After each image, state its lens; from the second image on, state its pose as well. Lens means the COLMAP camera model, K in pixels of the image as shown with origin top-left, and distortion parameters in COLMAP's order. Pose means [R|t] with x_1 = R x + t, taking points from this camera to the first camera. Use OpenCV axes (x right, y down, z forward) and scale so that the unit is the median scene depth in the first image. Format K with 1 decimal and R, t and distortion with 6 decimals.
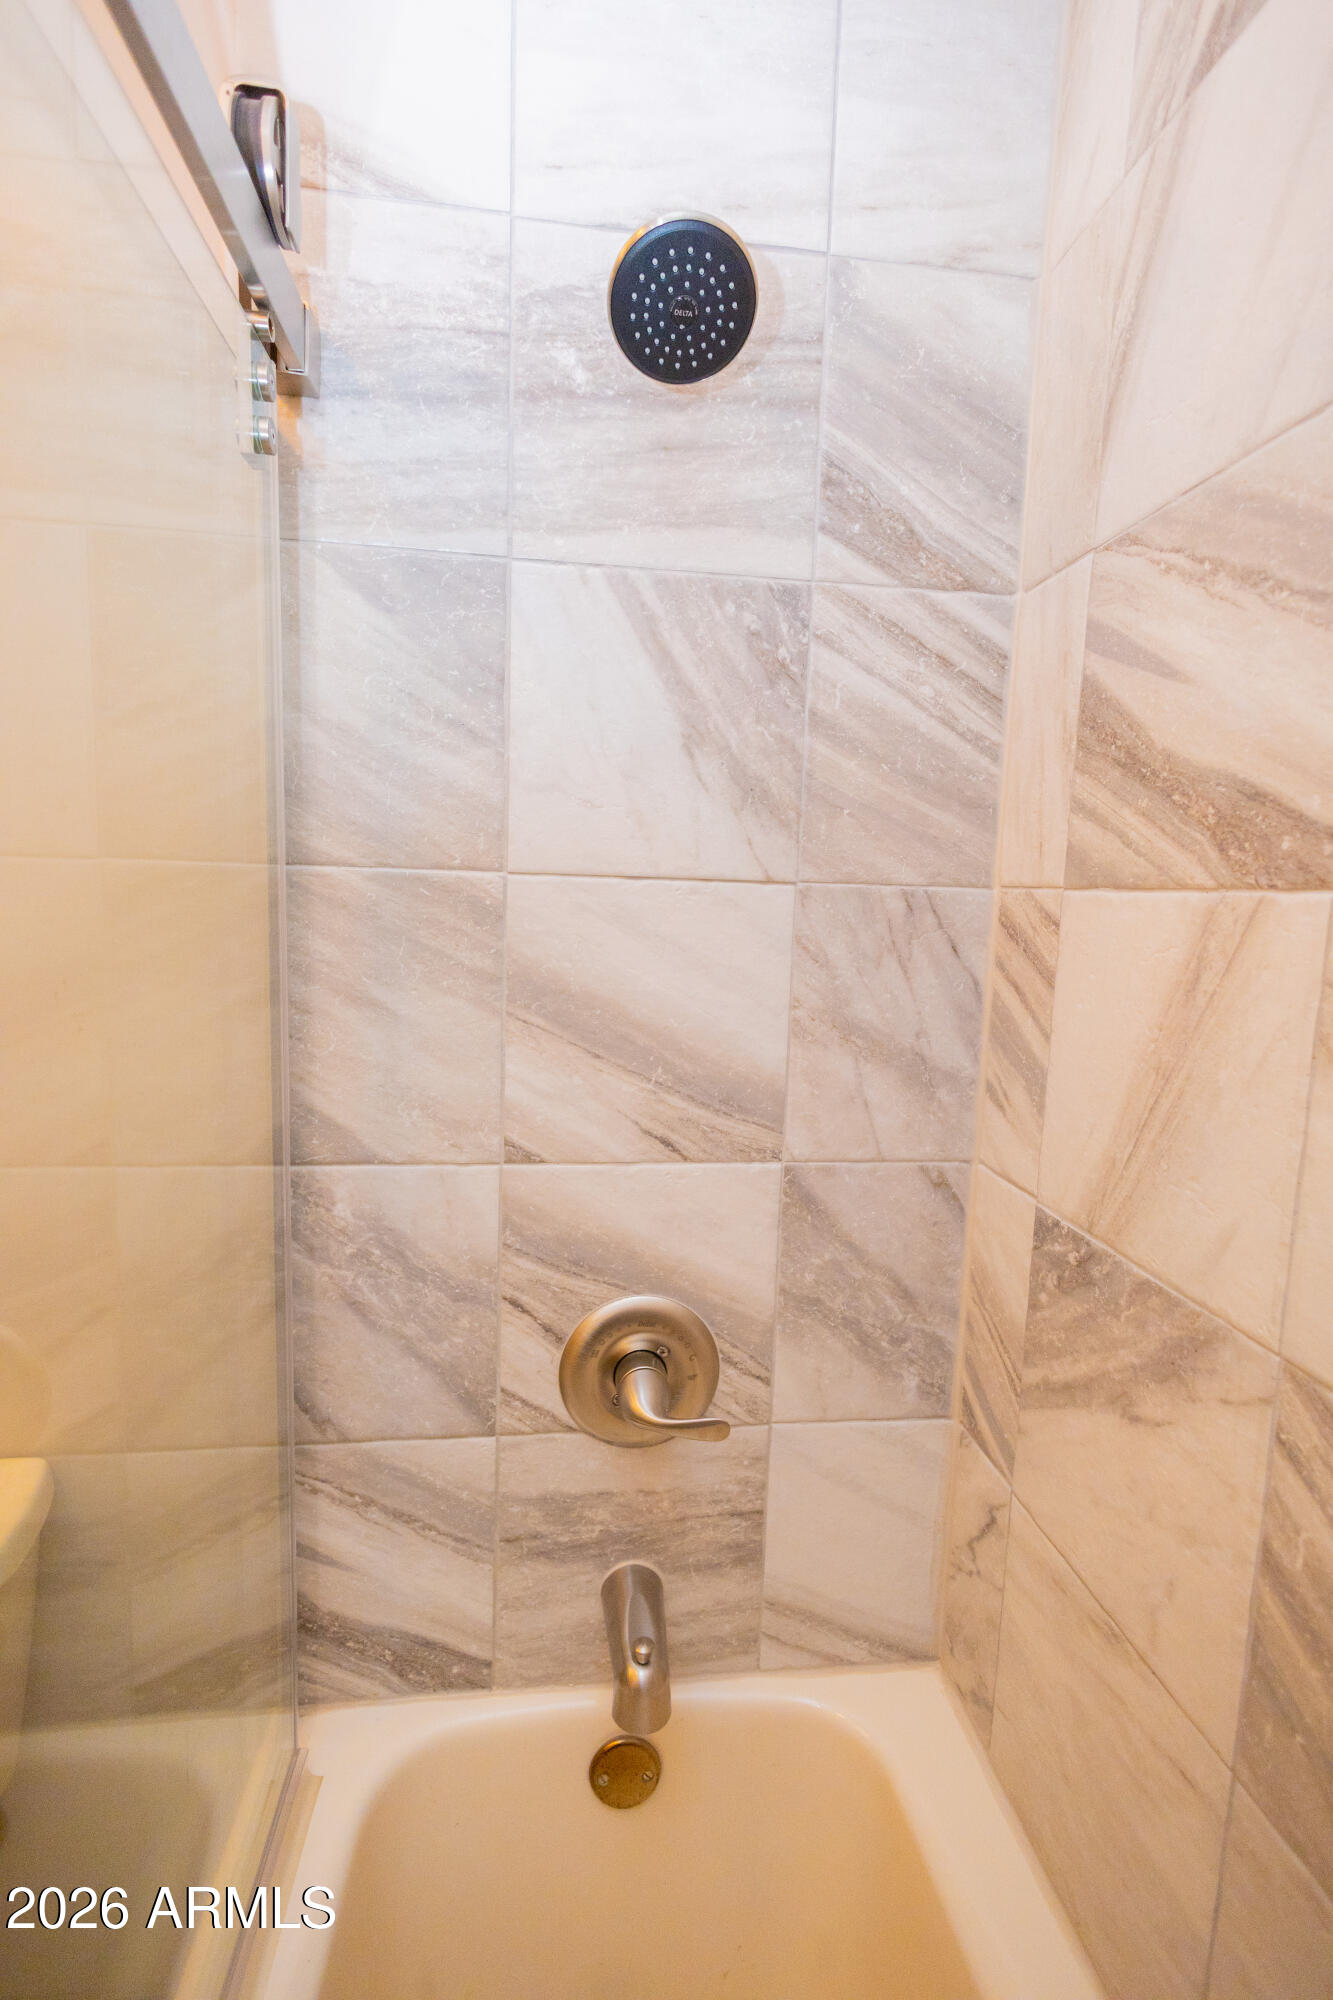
lens RADIAL K [[938.5, 0, 665.8], [0, 938.5, 1001.0], [0, 0, 1]] dist [0.009720, -0.002399]
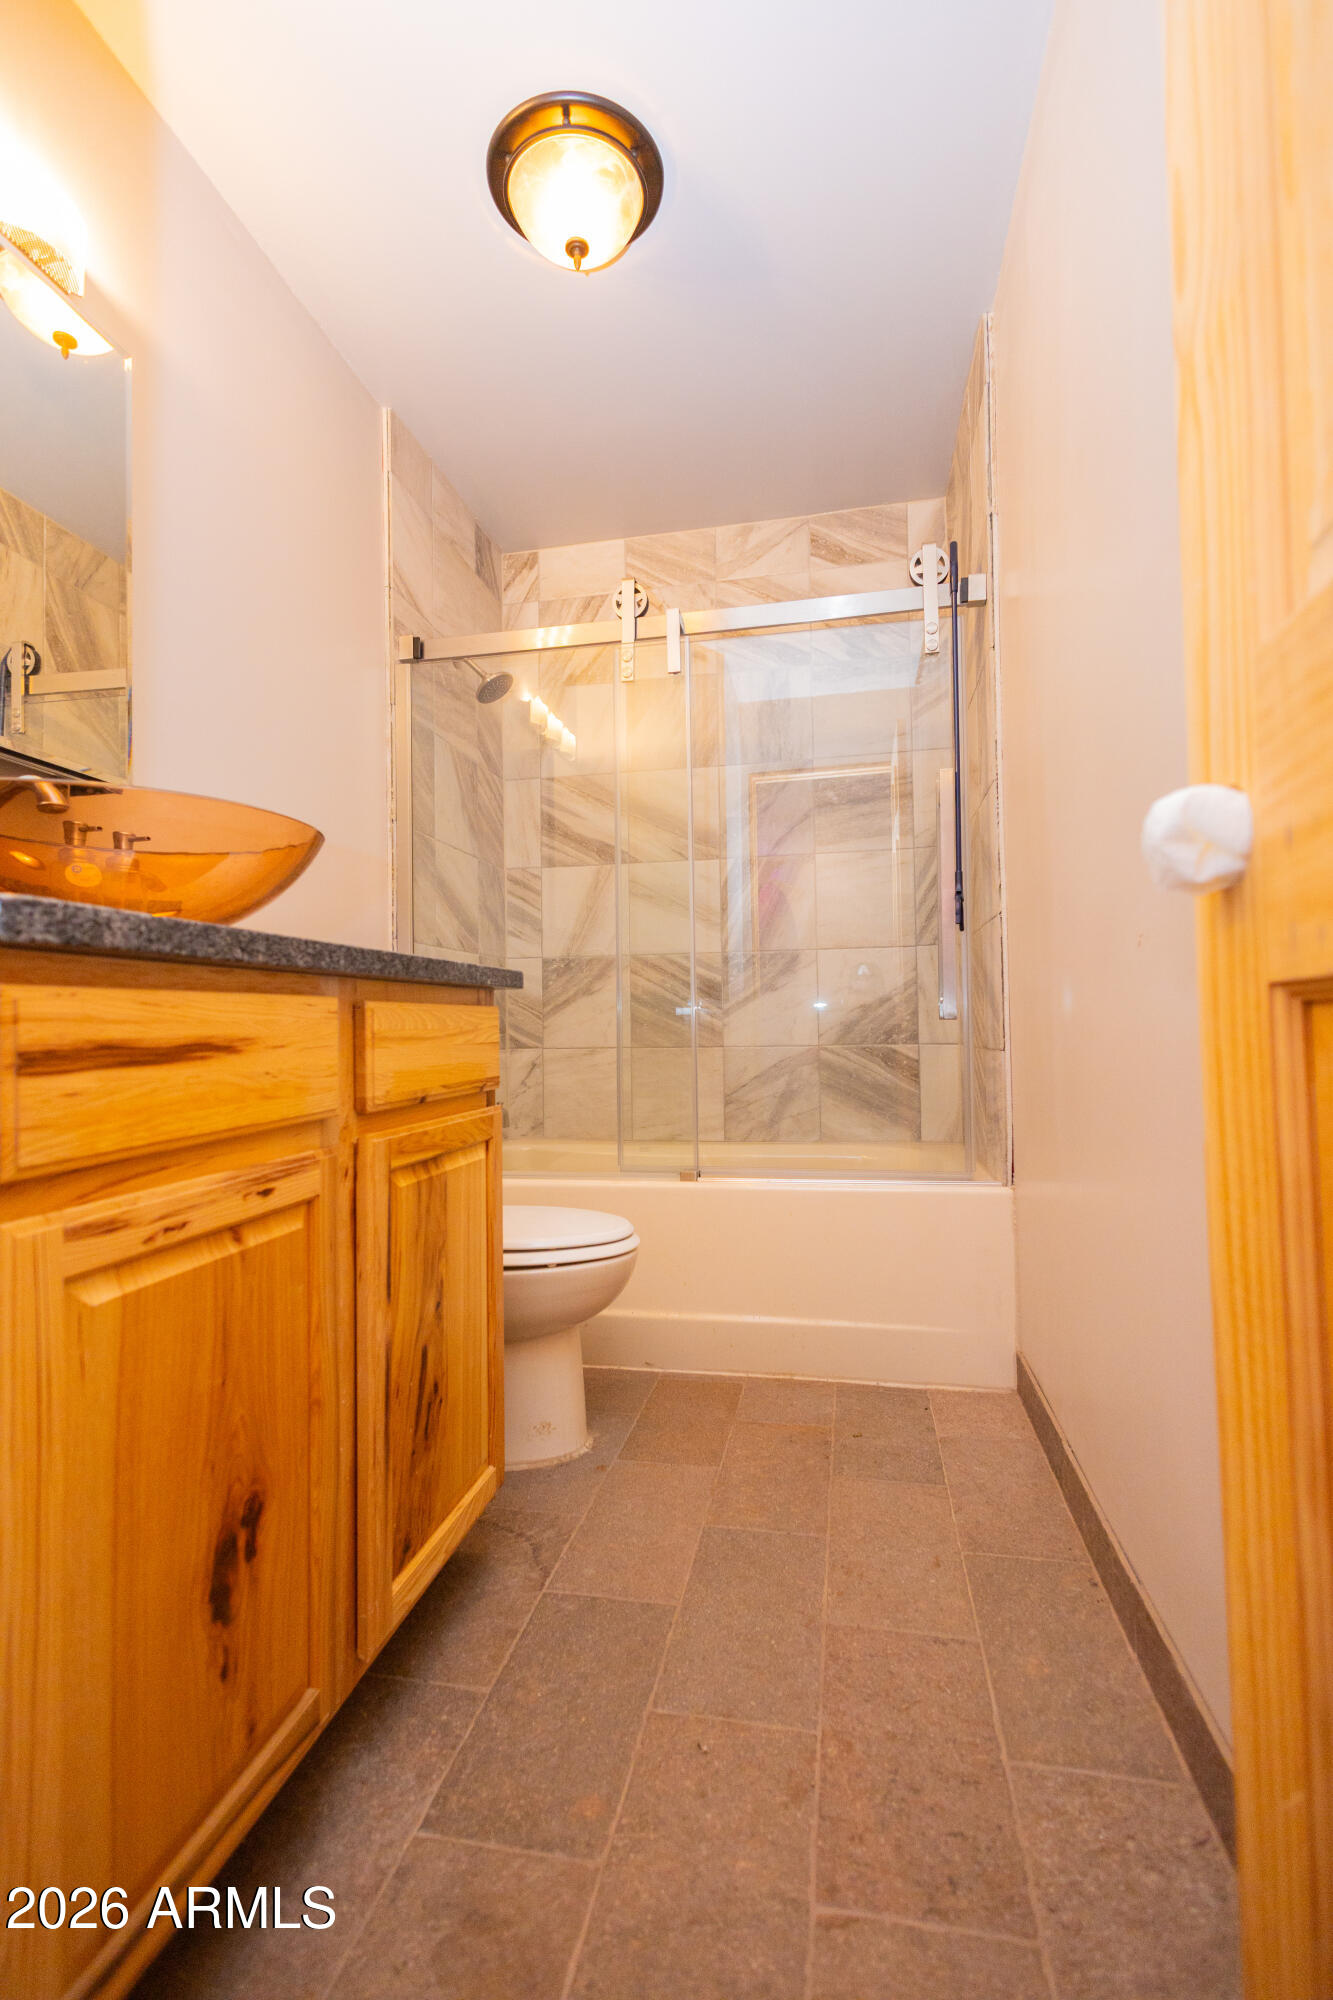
lens RADIAL K [[938.5, 0, 667.2], [0, 938.5, 1006.6], [0, 0, 1]] dist [0.009720, -0.002399]
pose [[0.299776, -0.023496, 0.953720, -3.261340], [0.141189, 0.989781, -0.019994, 0.620959], [-0.943504, 0.140648, 0.300030, -0.518526]]
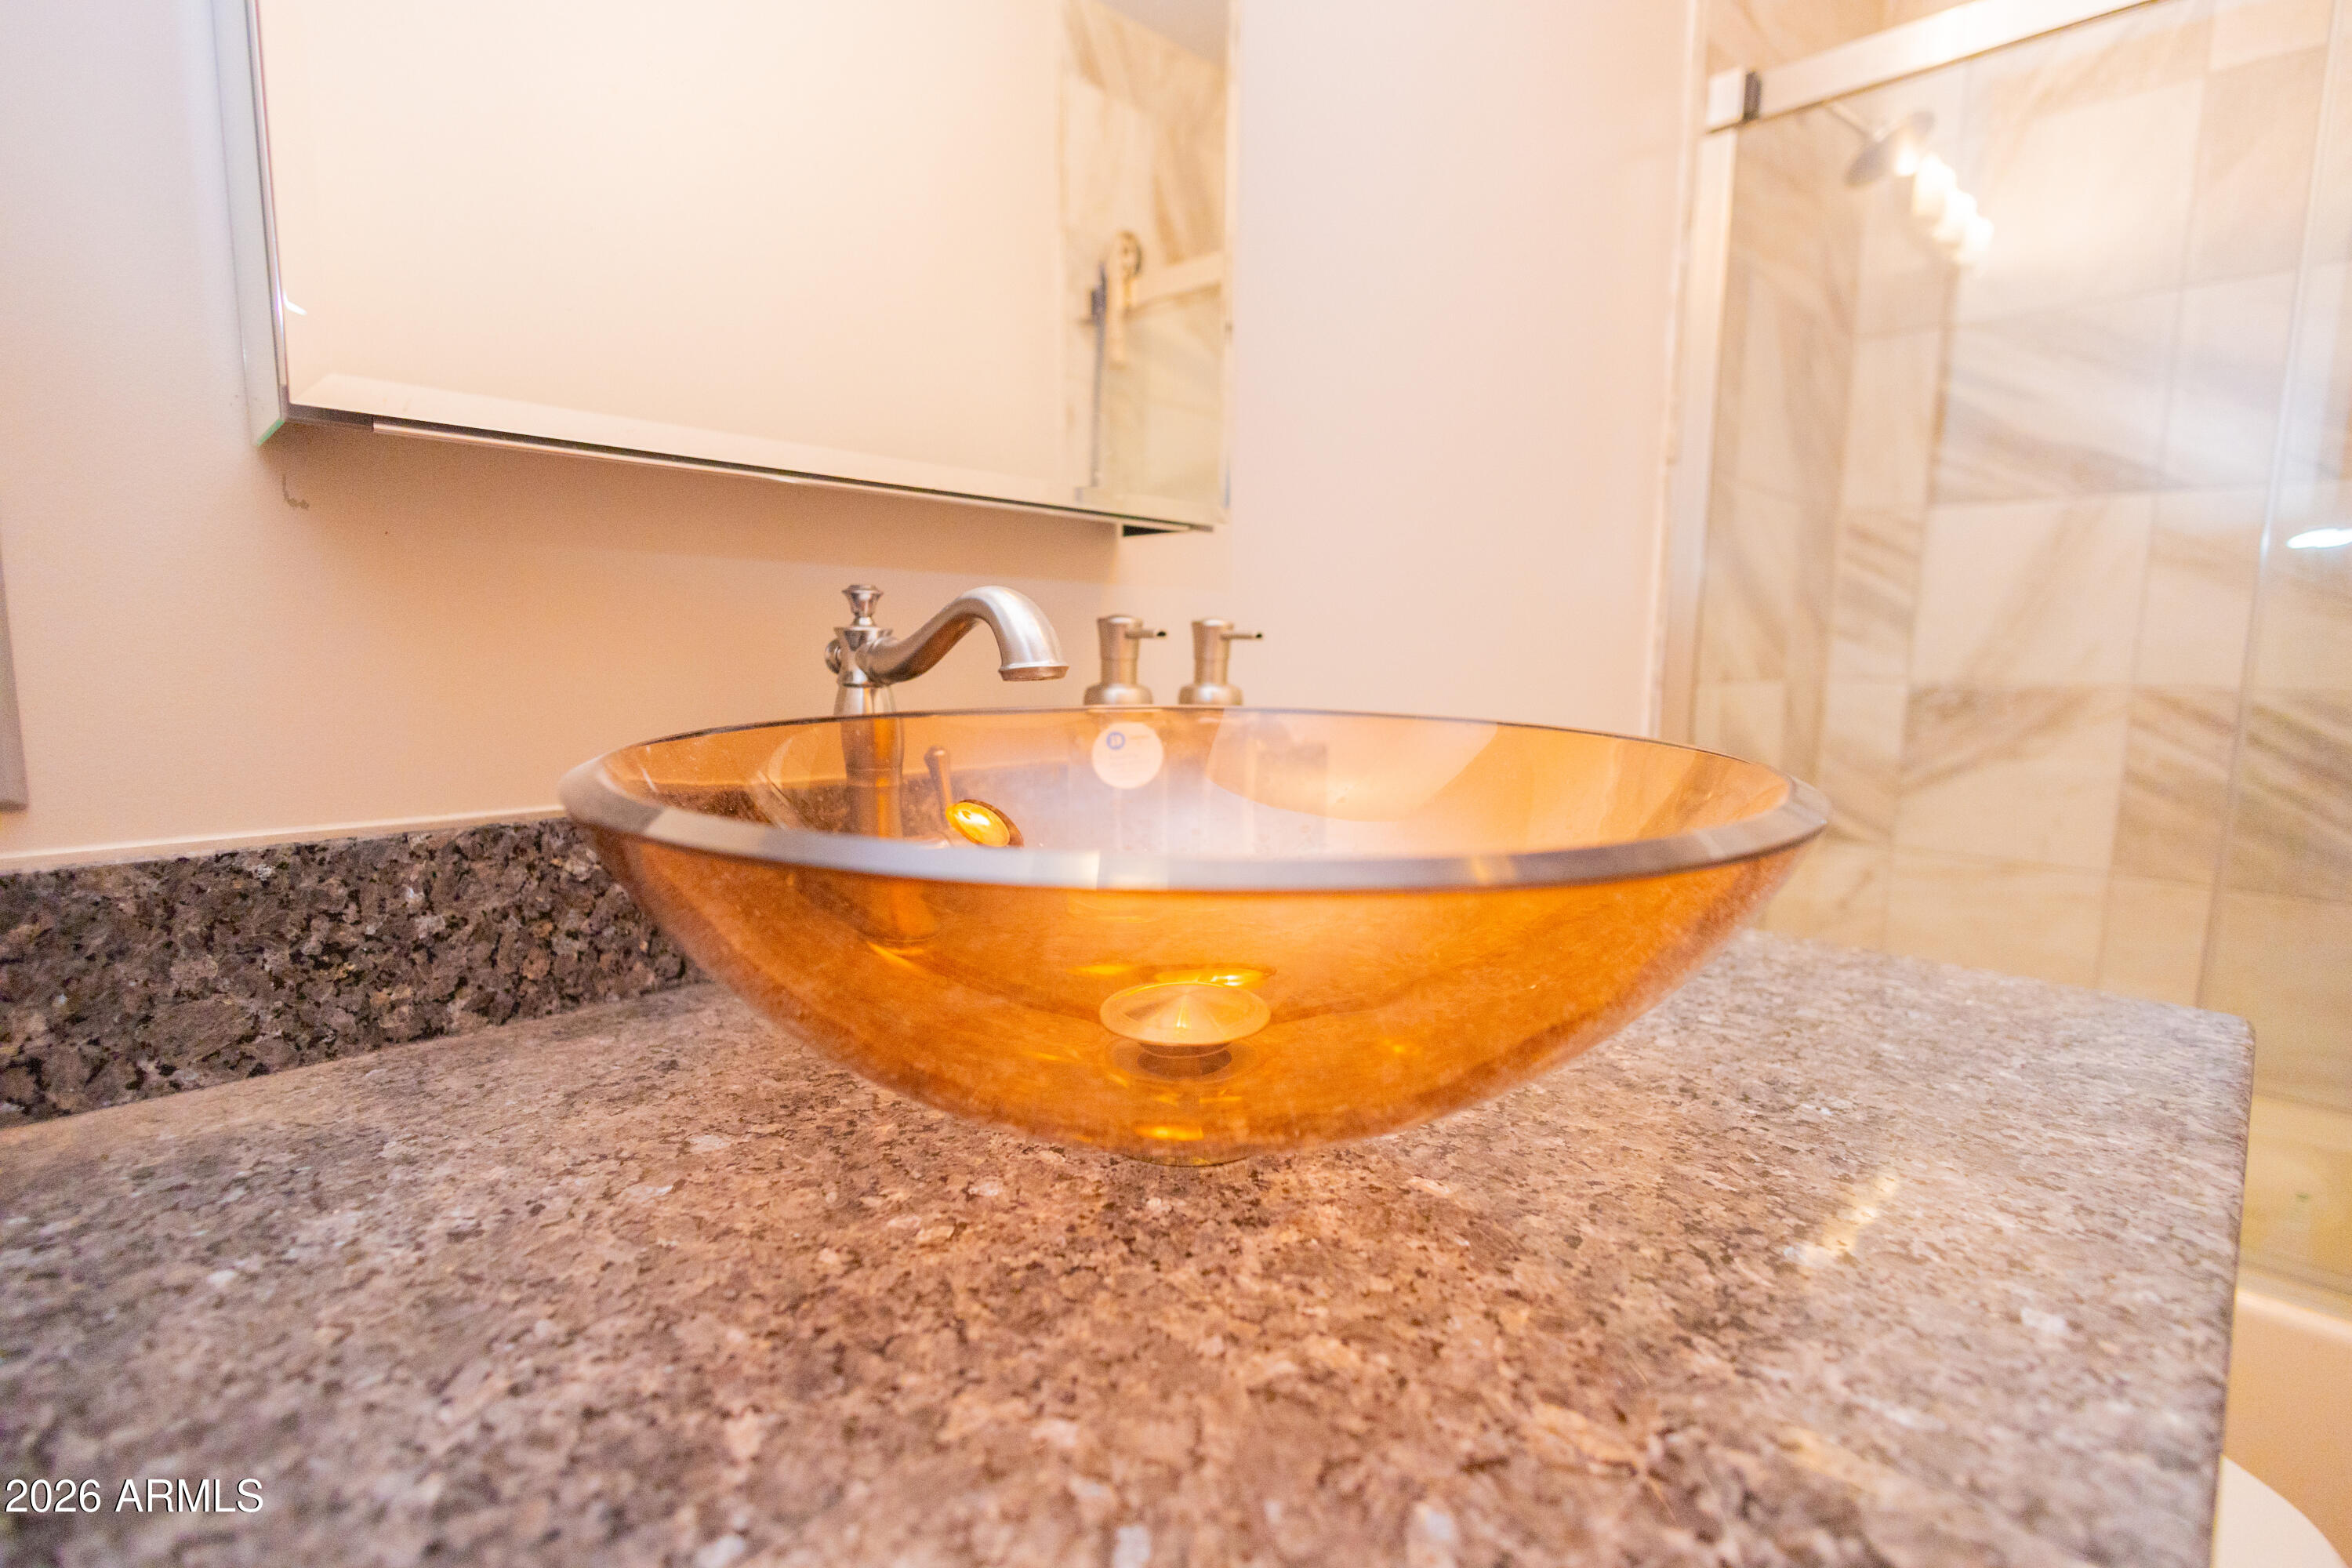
lens RADIAL K [[1103.7, 0, 1170.6], [0, 1103.7, 790.5], [0, 0, 1]] dist [0.009720, -0.002399]
pose [[0.777712, -0.112869, 0.618405, -2.472765], [0.096838, 0.993517, 0.059549, 0.184212], [-0.621117, 0.013573, 0.783600, 0.241679]]
